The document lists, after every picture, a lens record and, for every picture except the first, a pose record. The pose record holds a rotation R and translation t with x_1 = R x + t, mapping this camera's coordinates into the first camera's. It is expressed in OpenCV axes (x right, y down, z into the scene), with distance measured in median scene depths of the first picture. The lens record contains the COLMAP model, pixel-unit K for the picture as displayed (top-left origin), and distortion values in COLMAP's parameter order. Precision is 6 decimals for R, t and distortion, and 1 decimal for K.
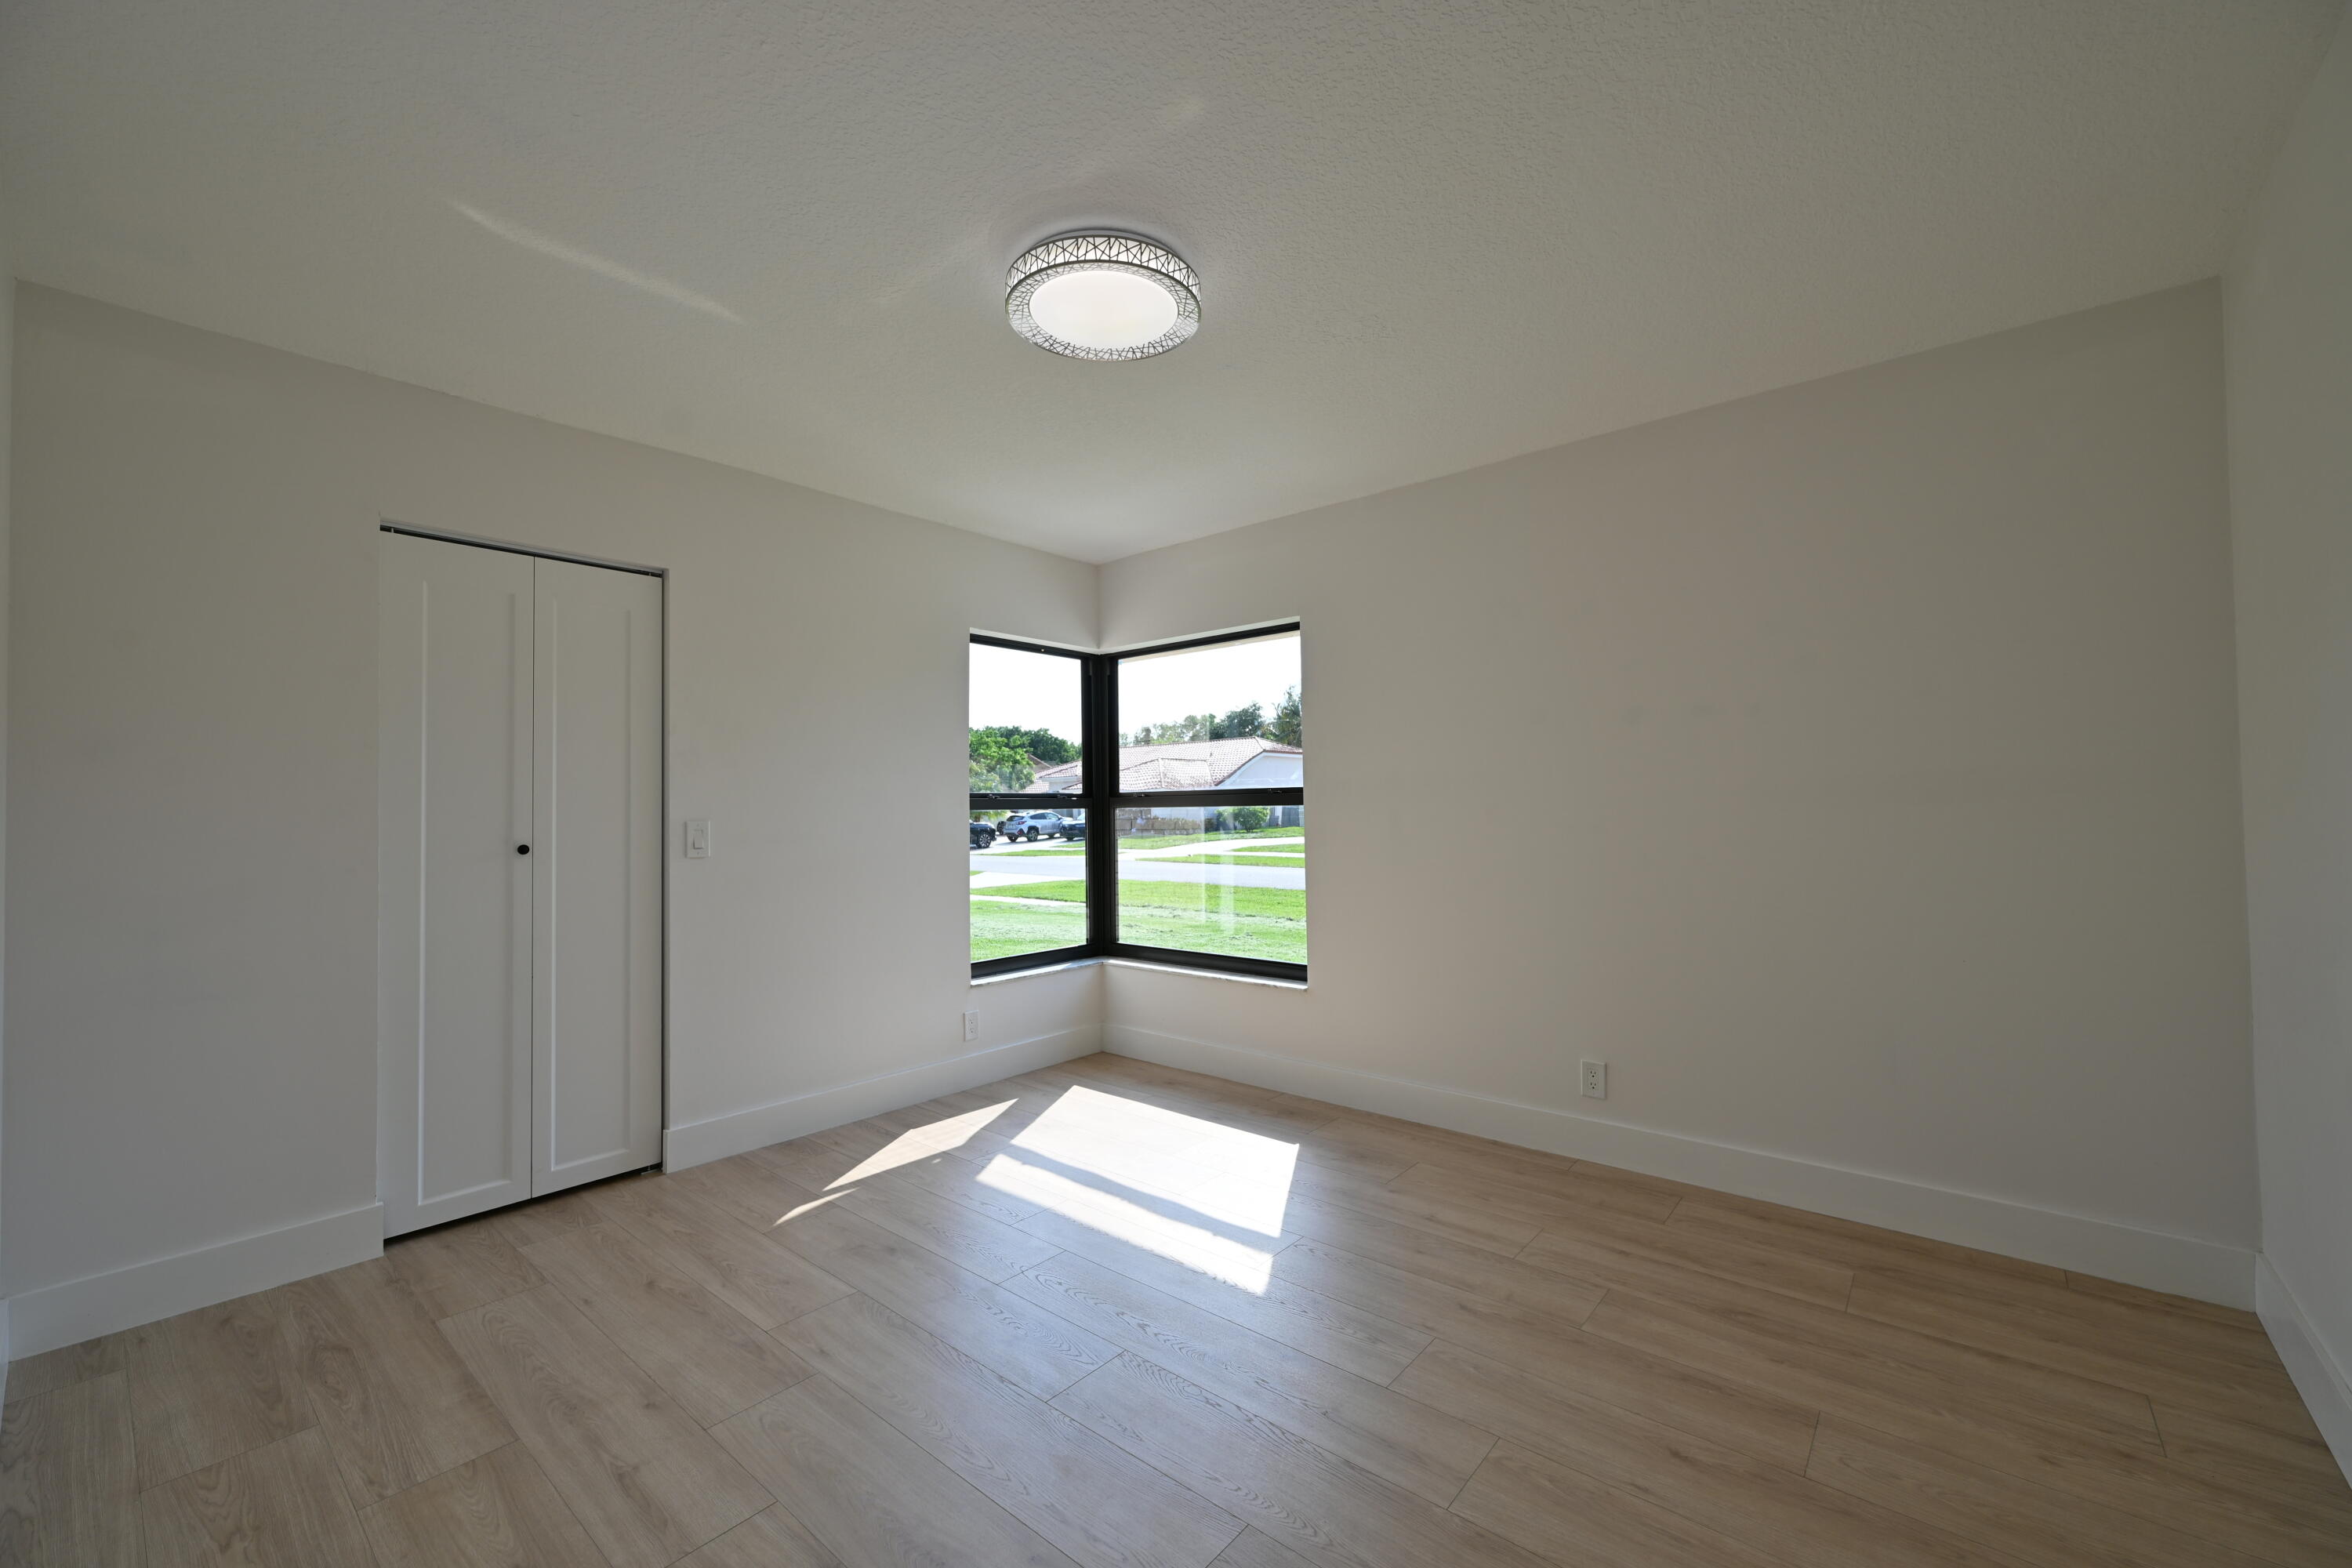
lens RADIAL K [[939.8, 0, 1173.1], [0, 939.8, 786.7], [0, 0, 1]] dist [-0.001260, 0.000041]
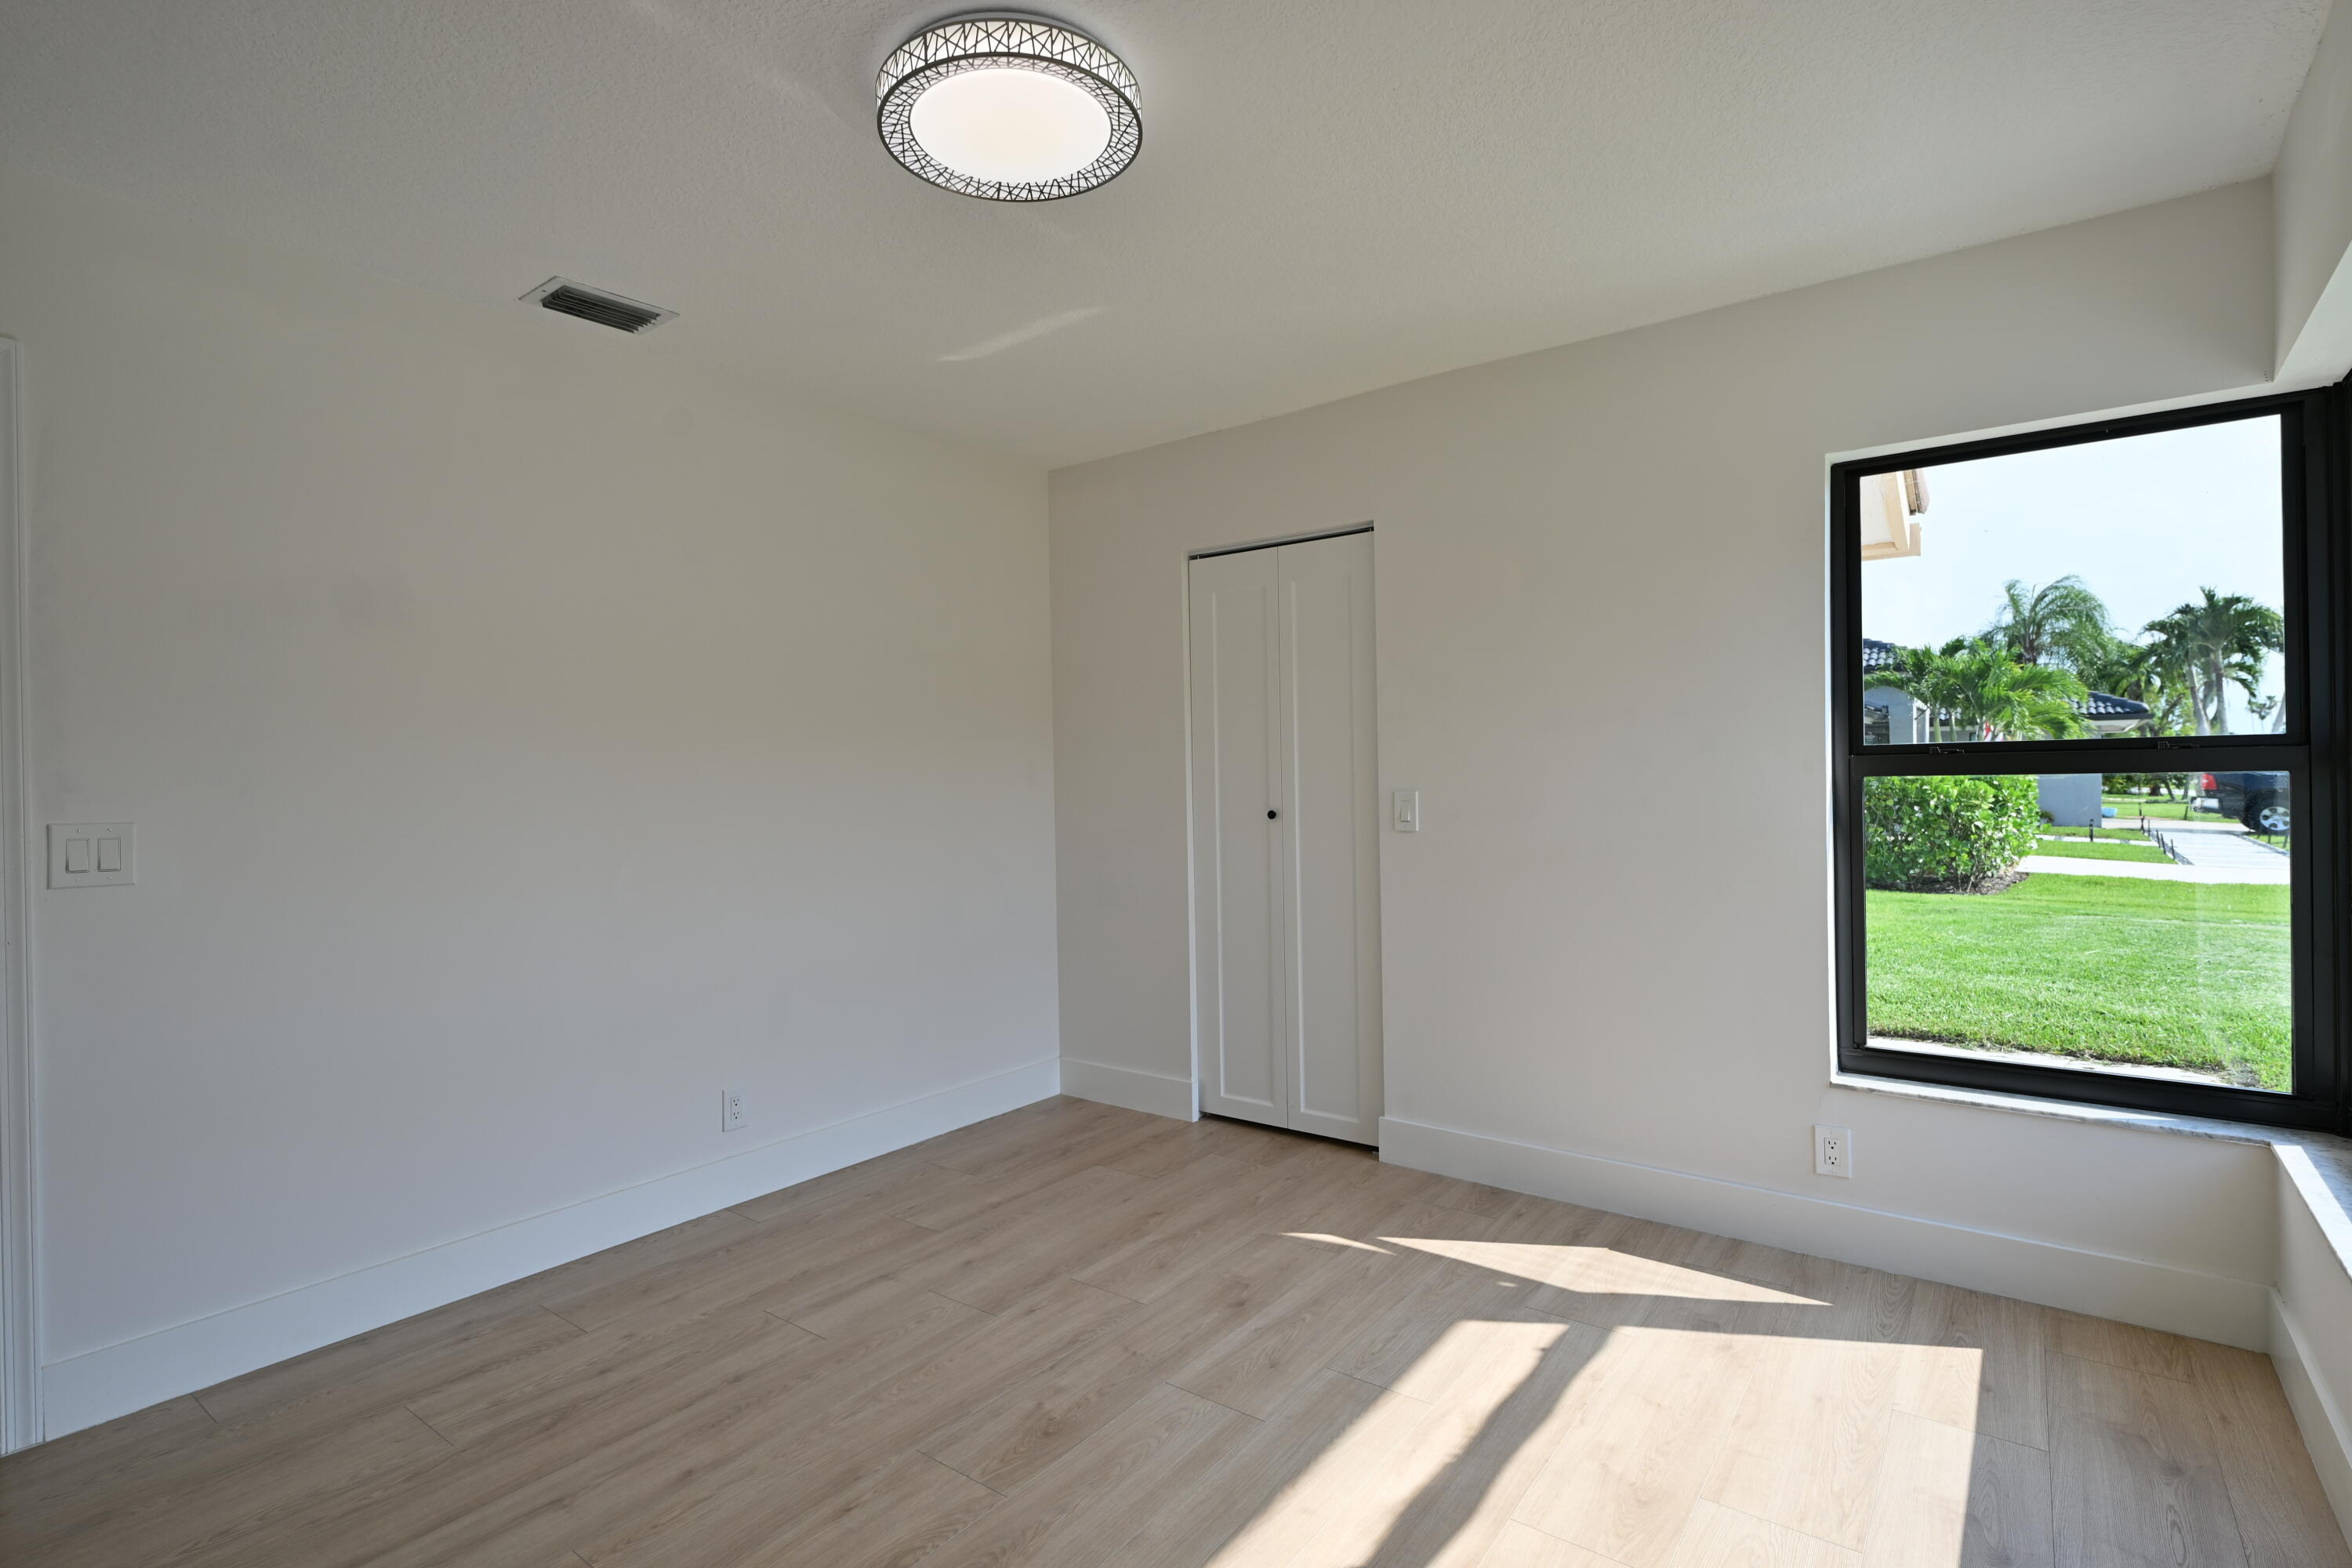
lens RADIAL K [[1136.3, 0, 1173.4], [0, 1136.3, 782.2], [0, 0, 1]] dist [-0.000900, -0.000185]
pose [[0.052686, 0.015103, -0.998497, 0.589668], [0.040292, 0.999039, 0.017237, 0.000734], [0.997798, -0.041140, 0.052027, 0.744502]]
